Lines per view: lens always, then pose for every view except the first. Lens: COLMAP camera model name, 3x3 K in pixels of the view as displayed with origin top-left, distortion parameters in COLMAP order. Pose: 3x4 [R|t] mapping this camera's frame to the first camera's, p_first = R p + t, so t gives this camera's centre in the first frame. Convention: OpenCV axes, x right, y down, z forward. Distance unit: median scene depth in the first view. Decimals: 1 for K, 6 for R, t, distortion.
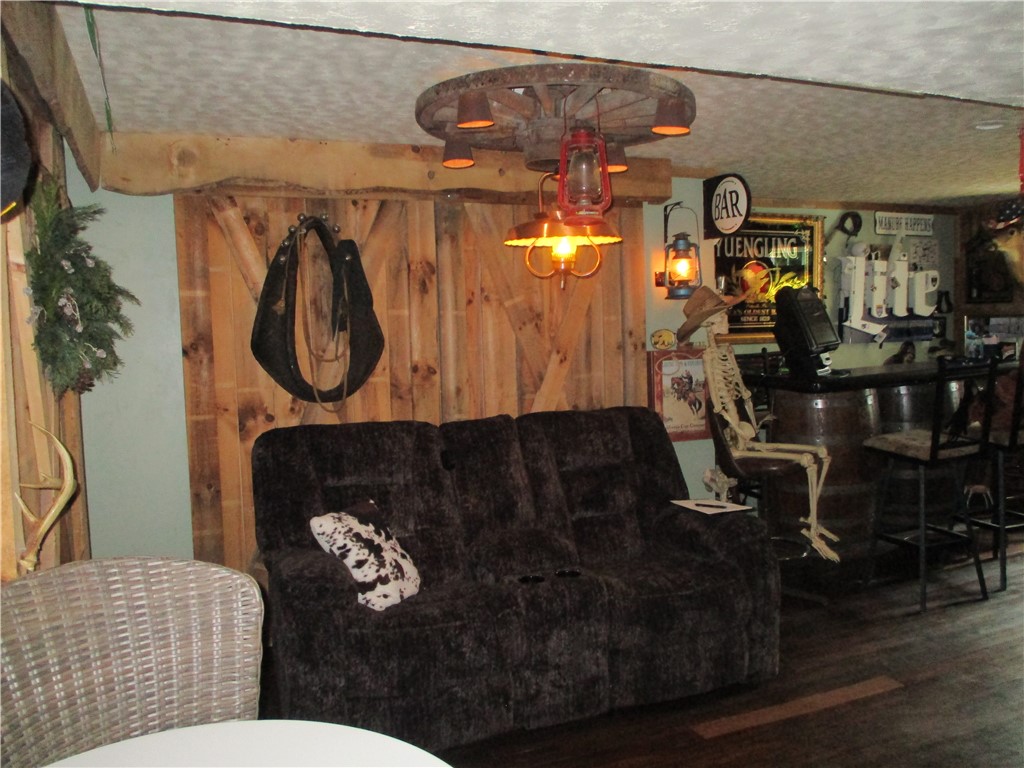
lens RADIAL K [[844.5, 0, 512.0], [0, 844.5, 384.0], [0, 0, 1]] dist [0.004593, 0.002495]
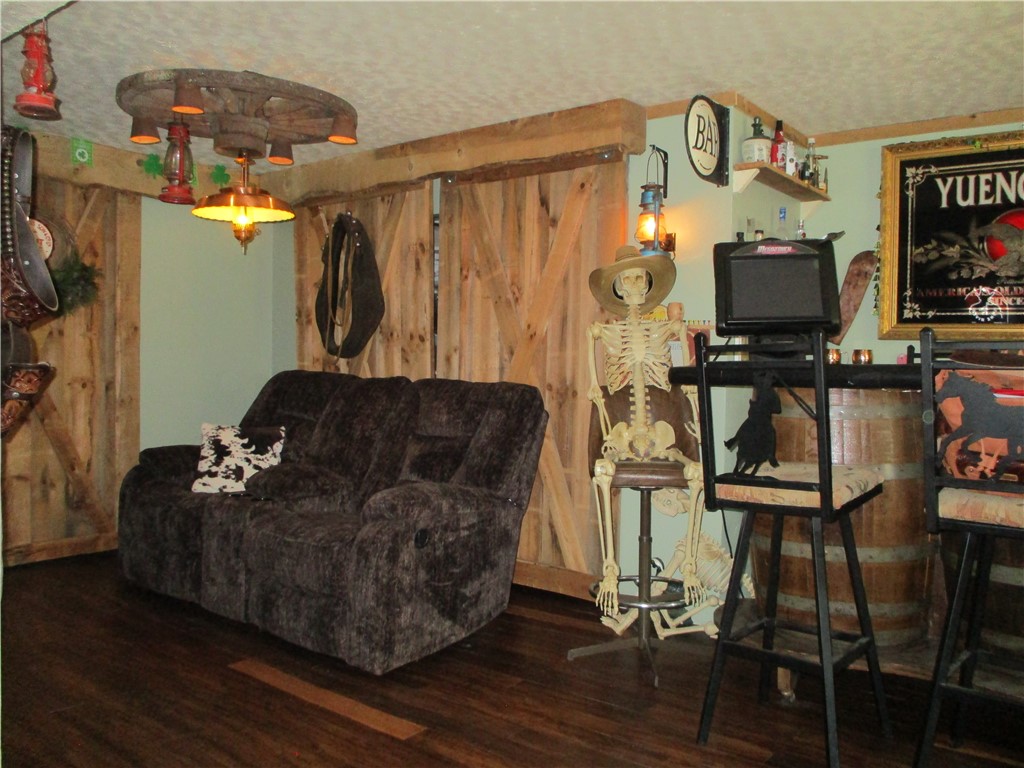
lens RADIAL K [[859.0, 0, 513.1], [0, 859.0, 366.3], [0, 0, 1]] dist [-0.041403, 0.005862]
pose [[0.474900, 0.051128, -0.878553, 0.659168], [-0.094289, 0.995520, 0.006967, 0.000907], [0.874974, 0.079529, 0.477594, 0.383777]]
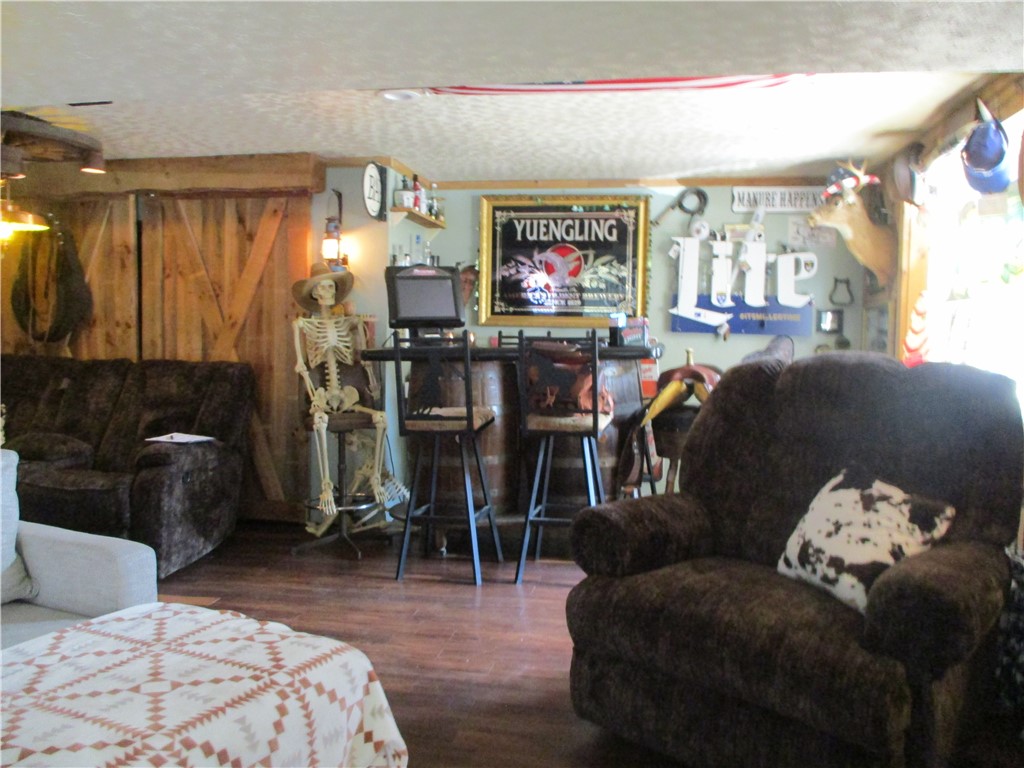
lens RADIAL K [[844.5, 0, 512.0], [0, 844.5, 384.0], [0, 0, 1]] dist [0.004593, 0.002495]
pose [[0.829053, 0.076898, -0.553857, 0.792826], [-0.076414, 0.996787, 0.024011, -0.001599], [0.553924, 0.022416, 0.832265, 0.148715]]
